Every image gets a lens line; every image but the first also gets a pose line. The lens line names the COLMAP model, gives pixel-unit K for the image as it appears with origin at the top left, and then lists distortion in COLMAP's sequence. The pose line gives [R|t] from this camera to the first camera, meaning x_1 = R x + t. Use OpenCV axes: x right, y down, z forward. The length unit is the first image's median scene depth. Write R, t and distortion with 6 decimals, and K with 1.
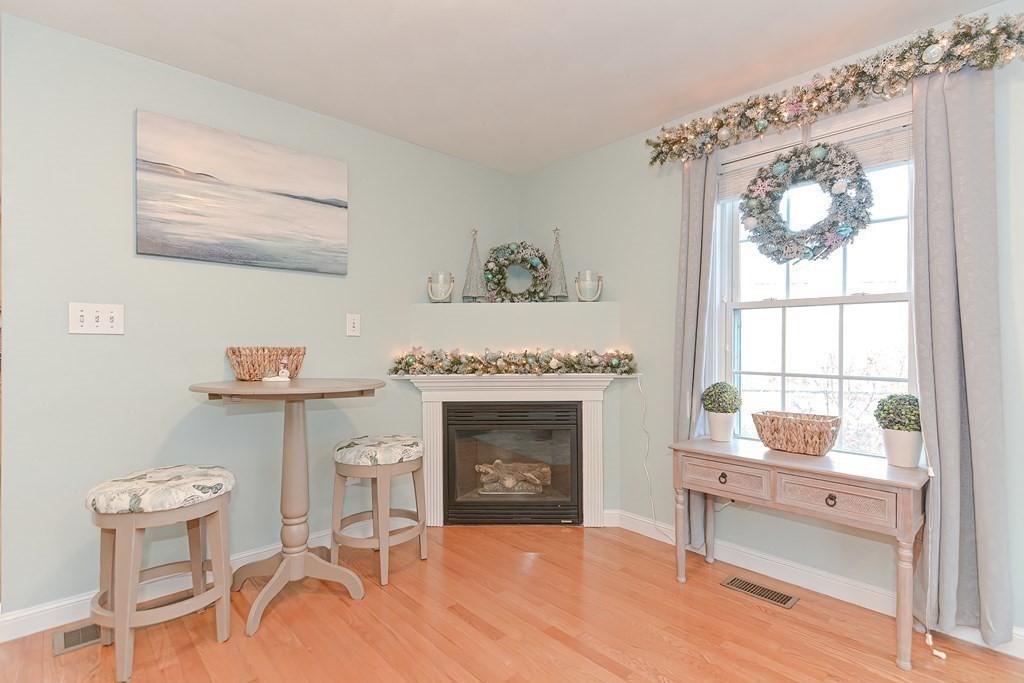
lens RADIAL K [[505.8, 0, 524.4], [0, 505.8, 343.6], [0, 0, 1]] dist [0.011296, -0.004698]
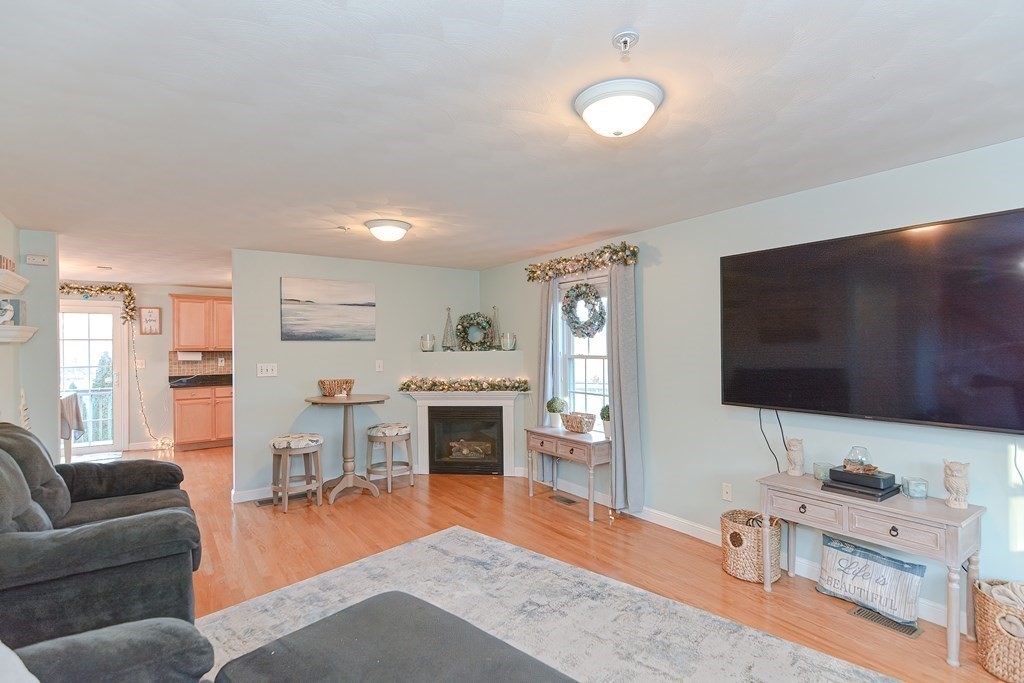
lens RADIAL K [[505.8, 0, 518.4], [0, 505.8, 345.3], [0, 0, 1]] dist [0.011296, -0.004698]
pose [[0.990501, -0.011078, -0.137062, 0.543034], [0.010826, 0.999938, -0.002583, -0.126508], [0.137082, 0.001075, 0.990559, -1.002910]]
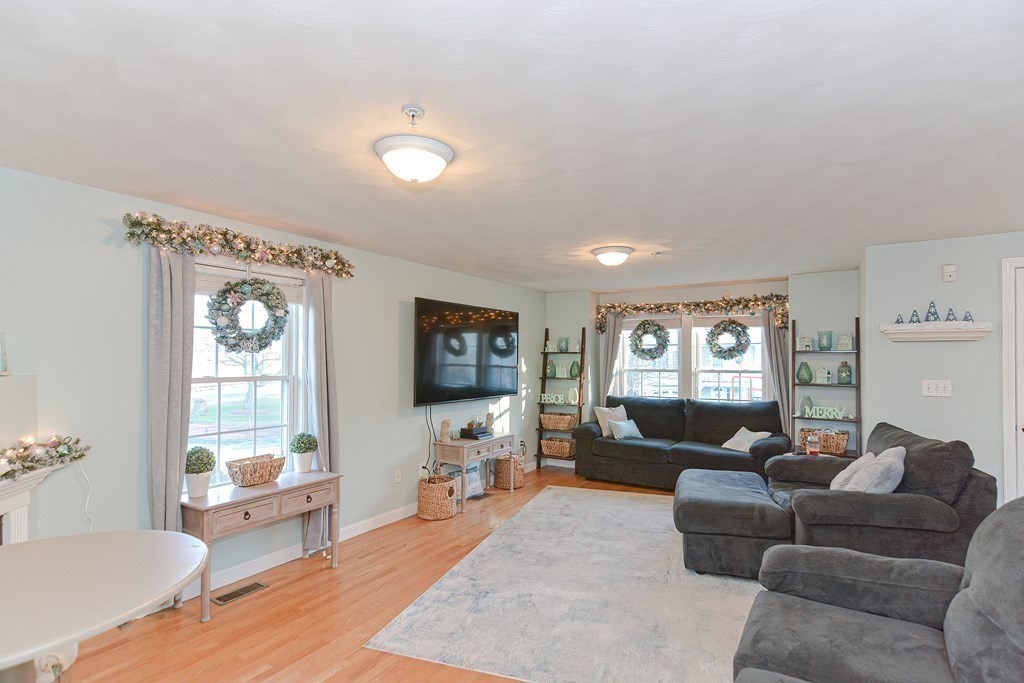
lens RADIAL K [[505.8, 0, 519.7], [0, 505.8, 350.2], [0, 0, 1]] dist [0.011296, -0.004698]
pose [[-0.268715, 0.003154, 0.963215, -1.023735], [-0.012289, 0.999902, -0.006702, -0.163057], [-0.963141, -0.013638, -0.268650, 0.614697]]
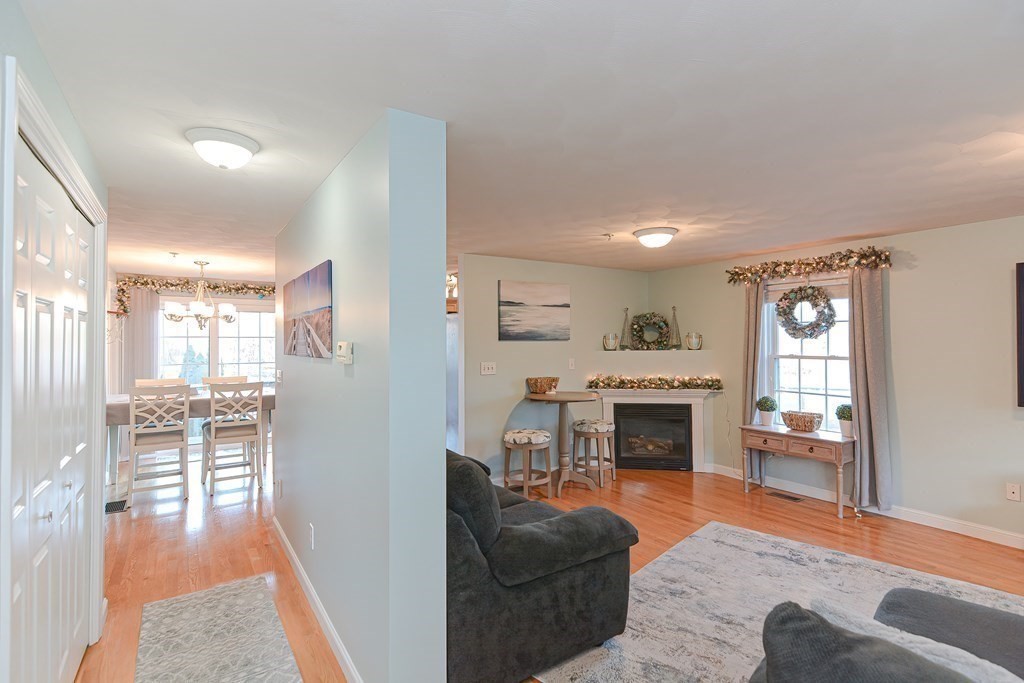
lens RADIAL K [[505.8, 0, 516.9], [0, 505.8, 335.9], [0, 0, 1]] dist [0.011296, -0.004698]
pose [[0.985407, -0.009603, -0.169944, -0.255146], [0.008142, 0.999924, -0.009290, -0.159150], [0.170020, 0.007771, 0.985410, -1.206326]]
